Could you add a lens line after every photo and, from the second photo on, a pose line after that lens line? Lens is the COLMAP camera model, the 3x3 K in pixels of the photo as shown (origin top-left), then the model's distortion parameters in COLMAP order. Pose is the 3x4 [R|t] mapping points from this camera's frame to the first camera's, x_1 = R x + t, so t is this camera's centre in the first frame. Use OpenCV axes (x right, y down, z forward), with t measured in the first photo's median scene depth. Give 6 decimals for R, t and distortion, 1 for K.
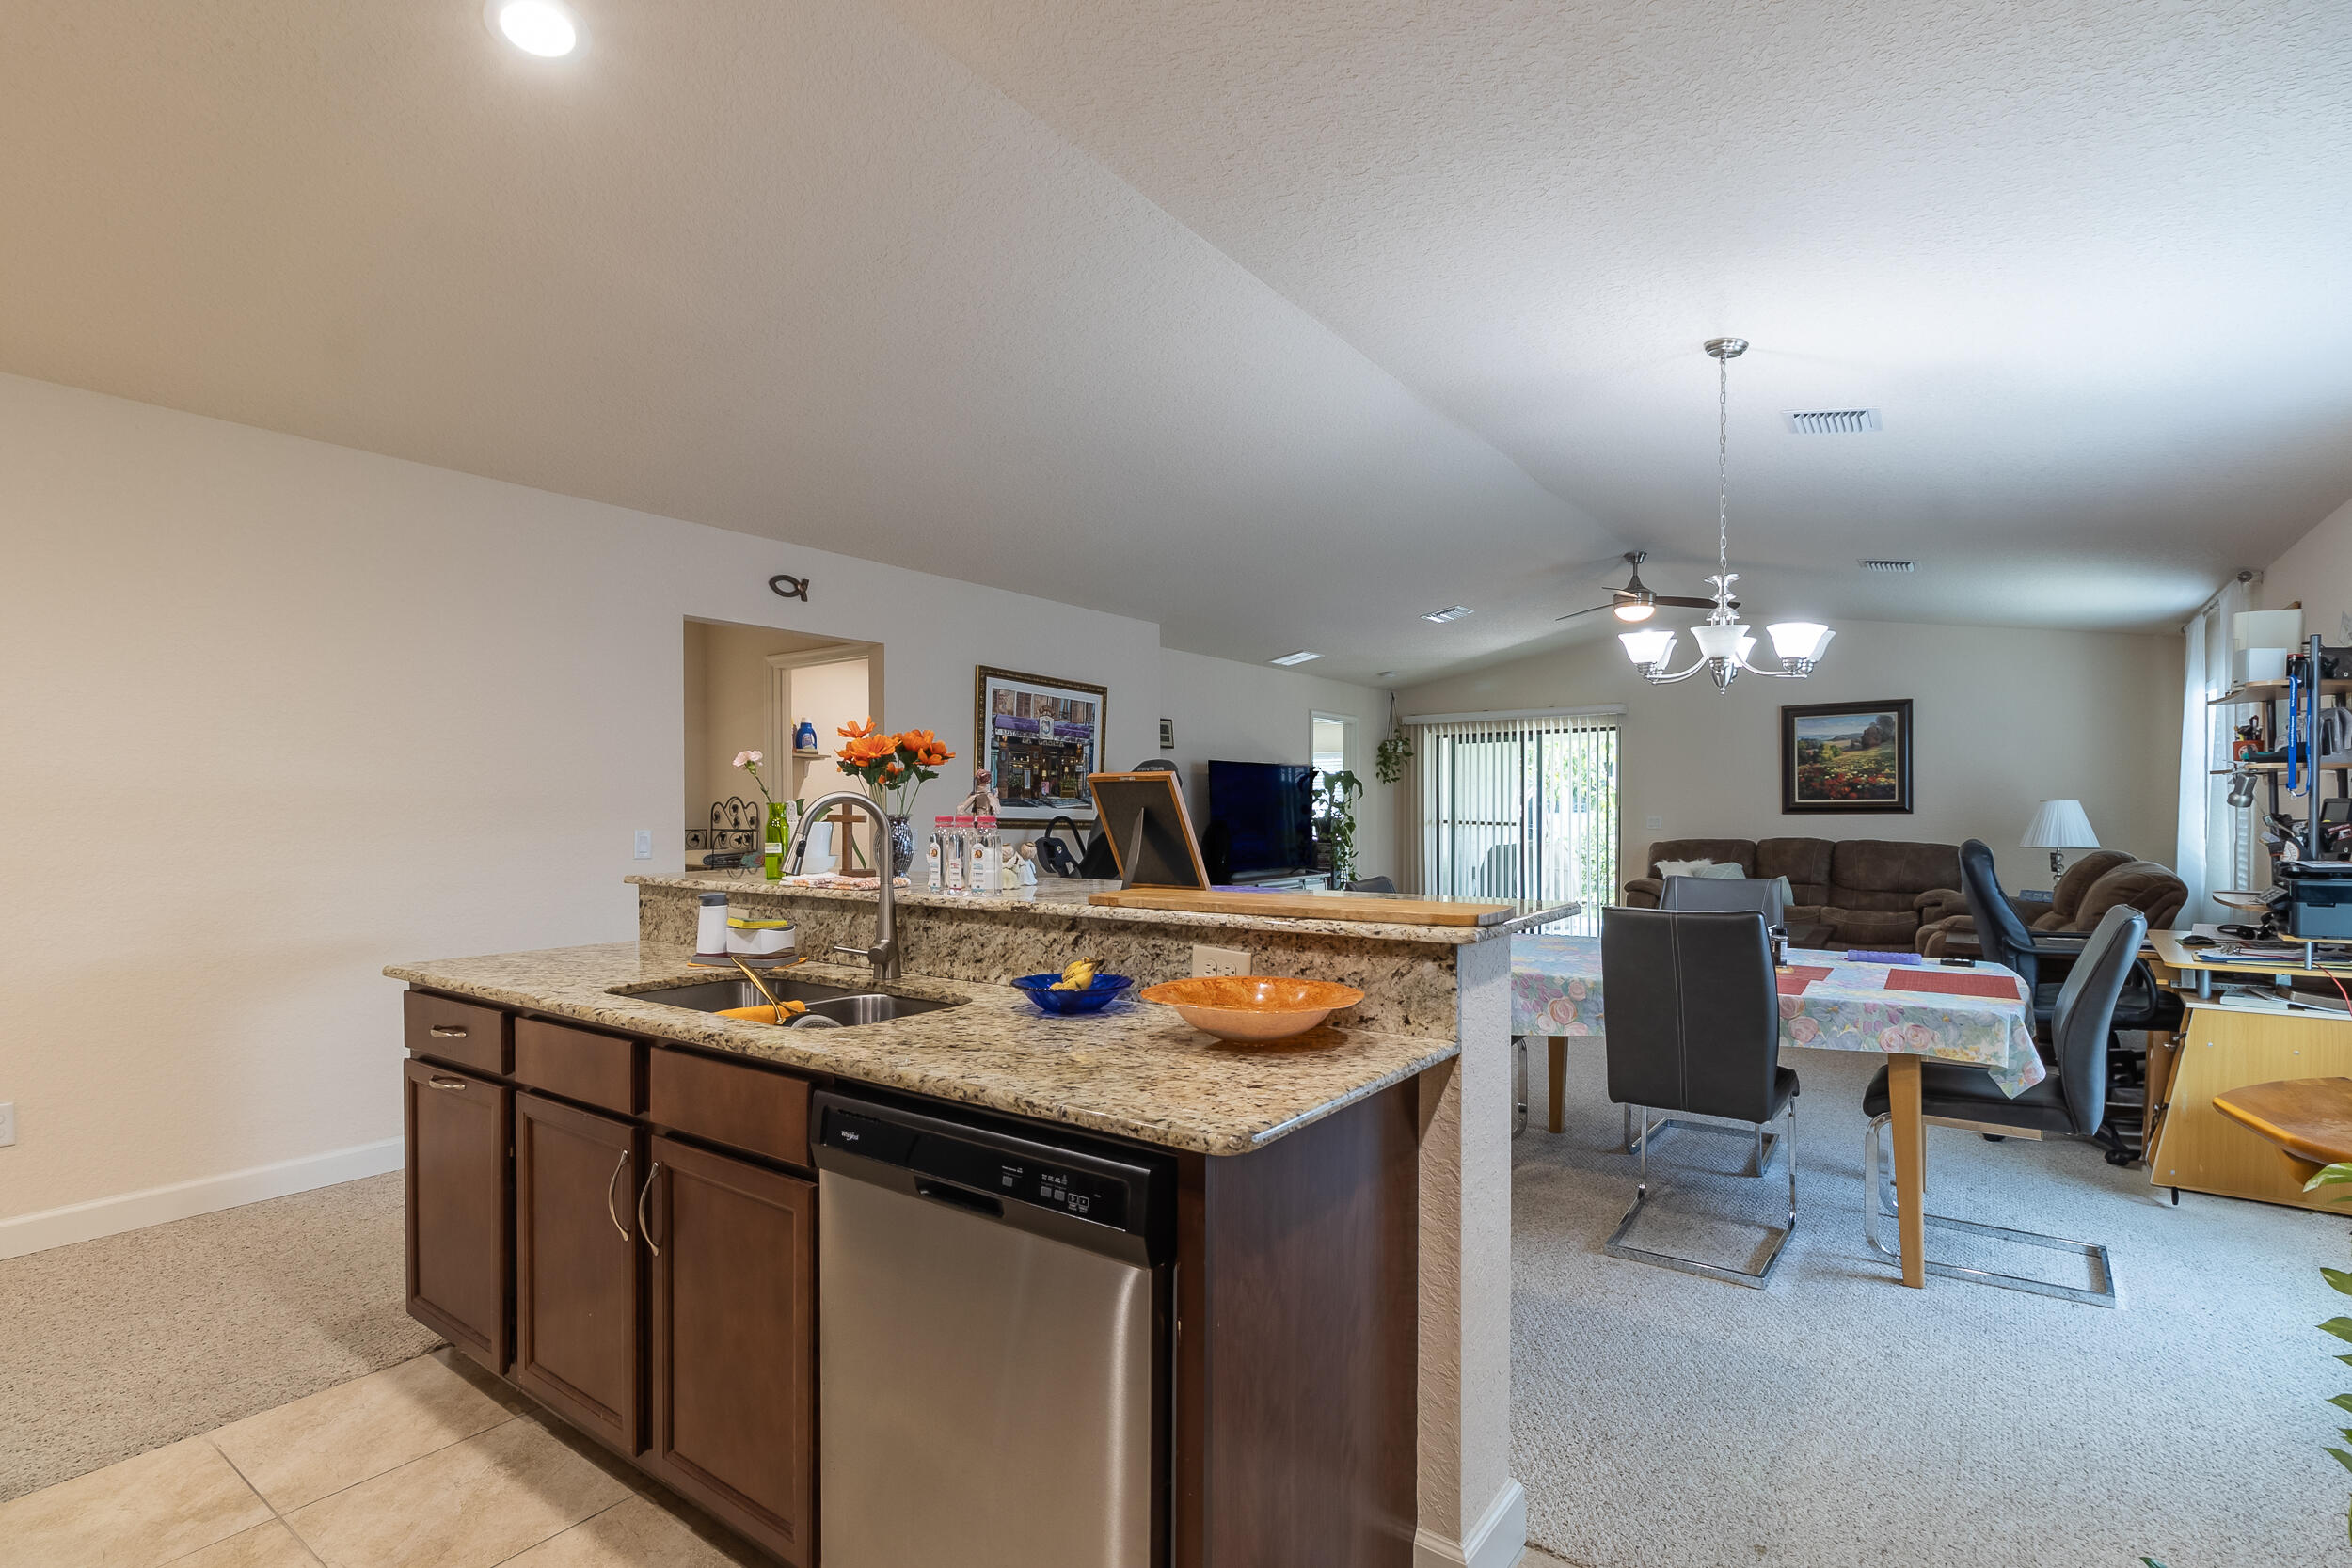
lens RADIAL K [[1115.9, 0, 1135.7], [0, 1115.9, 833.1], [0, 0, 1]] dist [-0.001088, -0.003082]
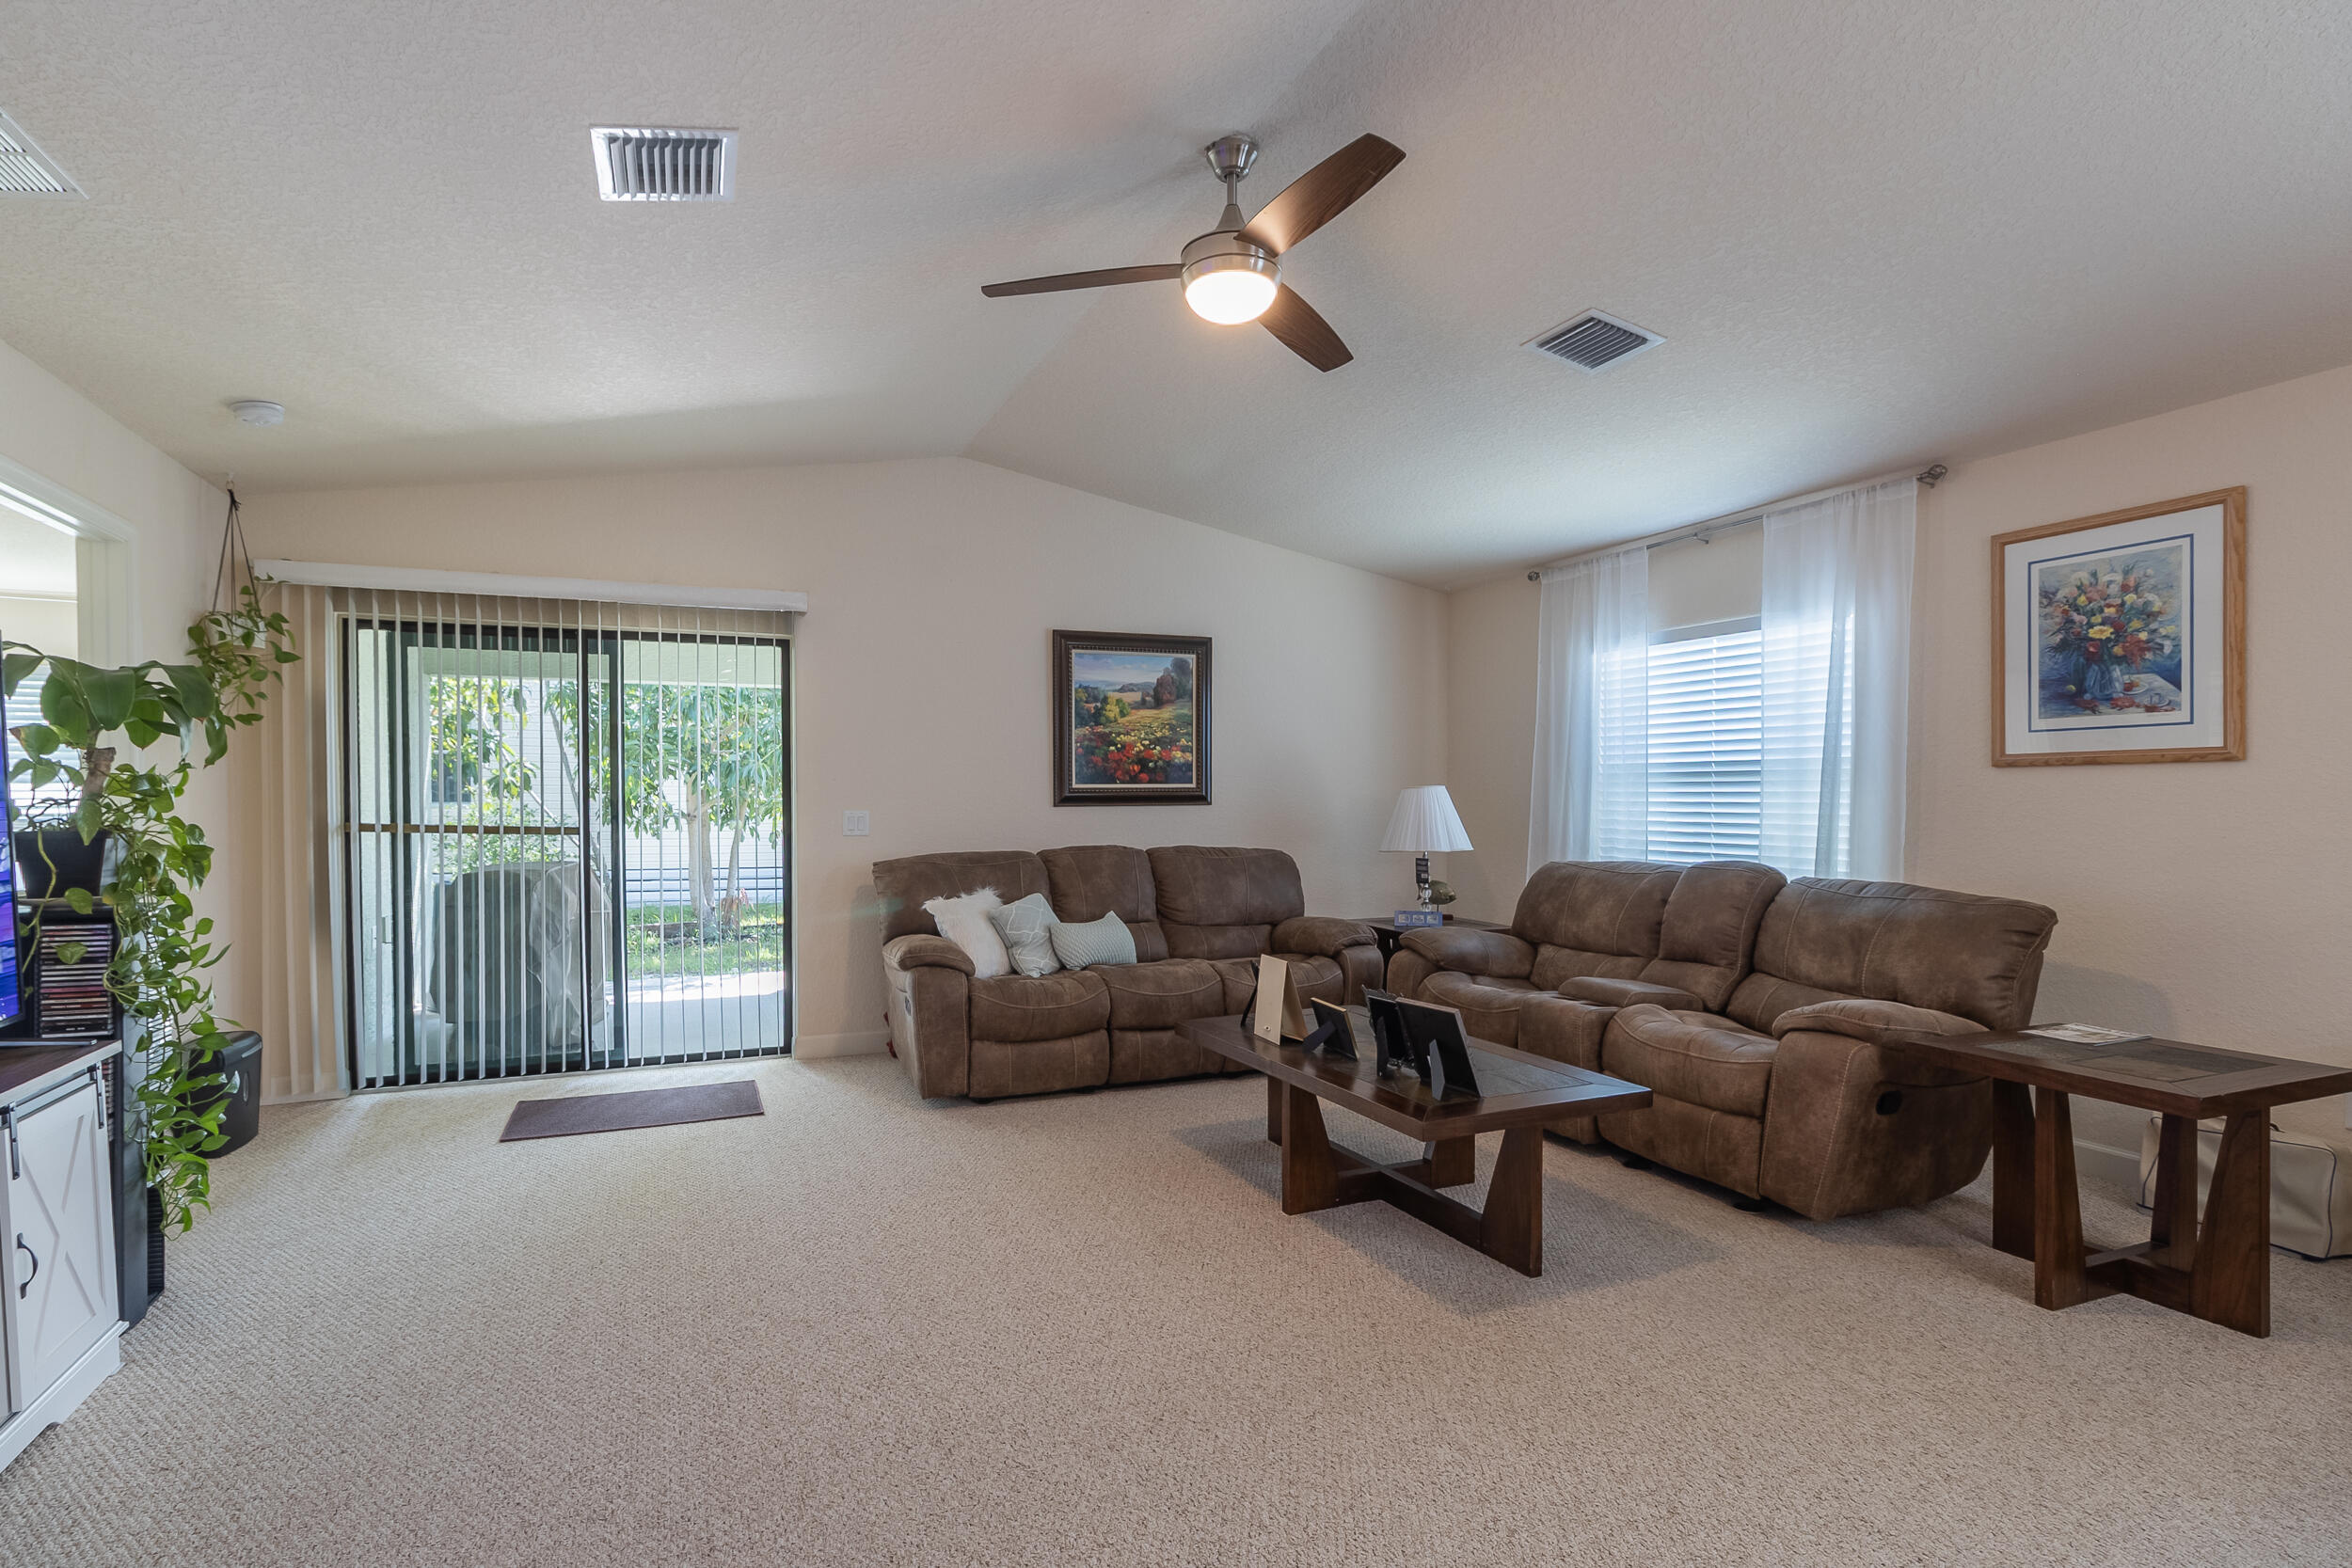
lens RADIAL K [[1115.9, 0, 1111.1], [0, 1115.9, 836.8], [0, 0, 1]] dist [-0.001088, -0.003082]
pose [[0.500609, -0.030310, 0.865143, 0.066170], [0.018083, 0.999535, 0.024555, -0.015387], [-0.865484, 0.003352, 0.500925, 0.683908]]
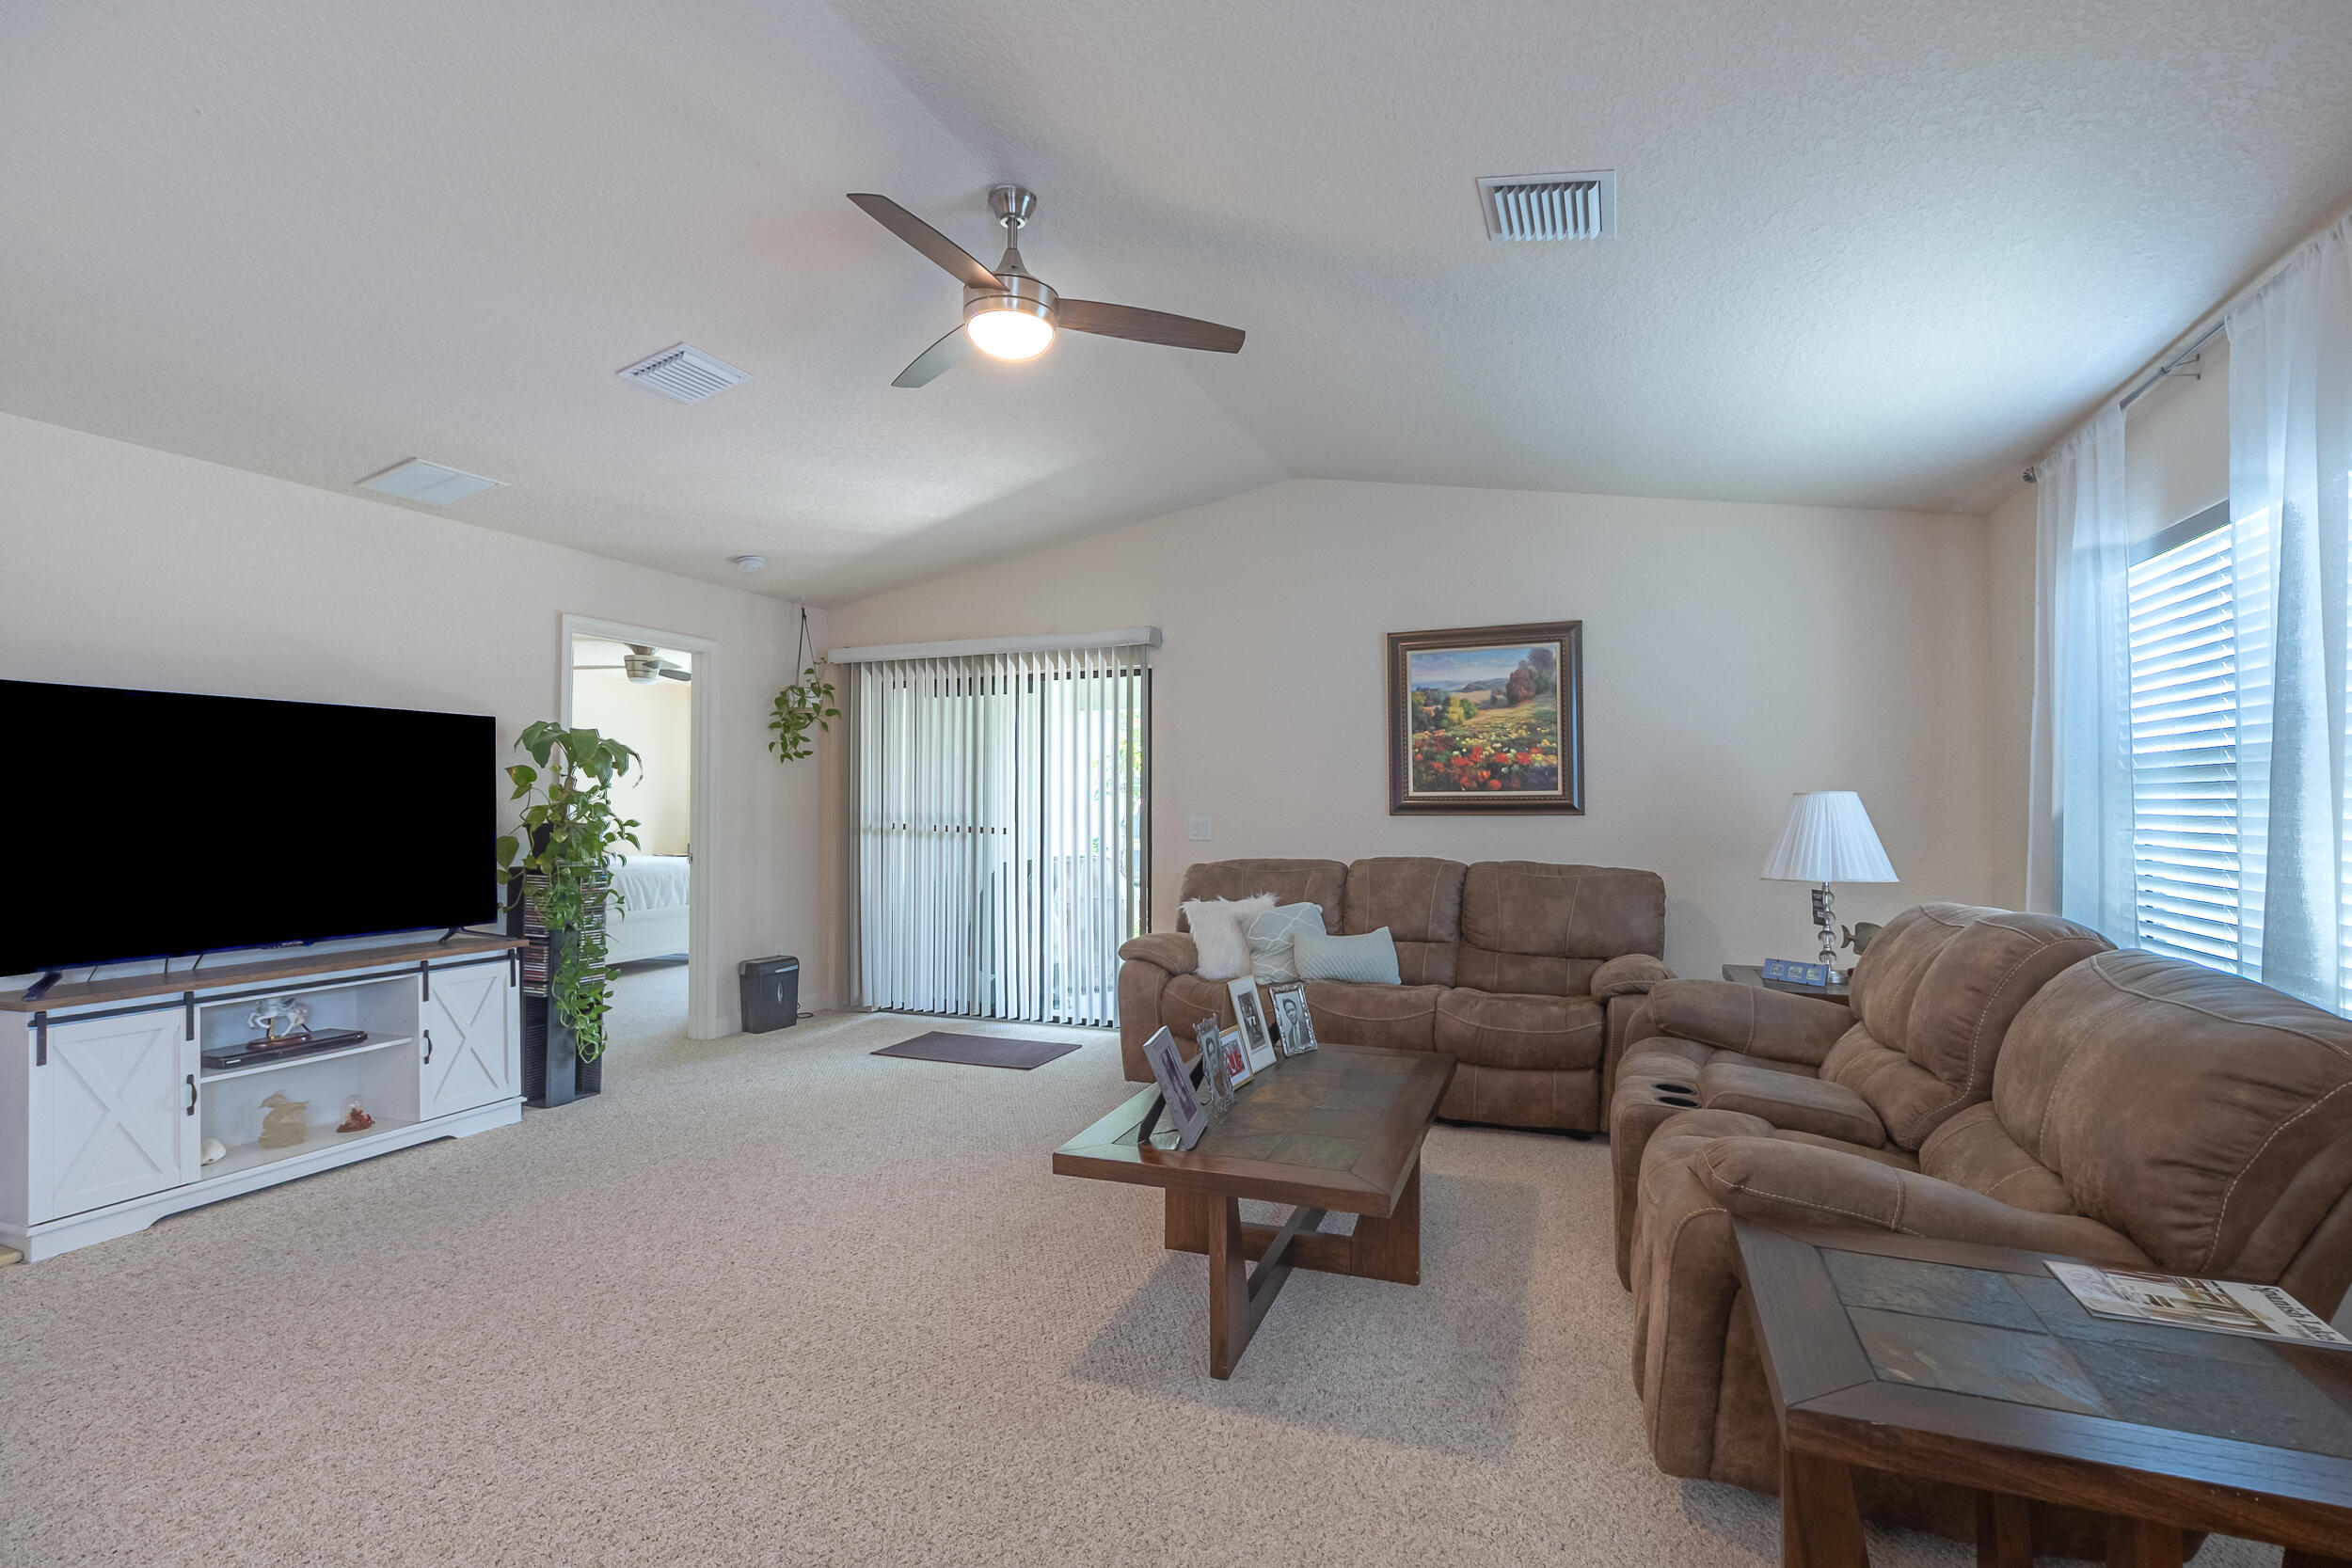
lens RADIAL K [[1115.9, 0, 1186.0], [0, 1115.9, 799.0], [0, 0, 1]] dist [-0.001088, -0.003082]
pose [[0.960533, 0.004418, 0.278132, 0.321012], [0.002630, 0.999685, -0.024960, -0.011776], [-0.278155, 0.024706, 0.960218, 0.477073]]
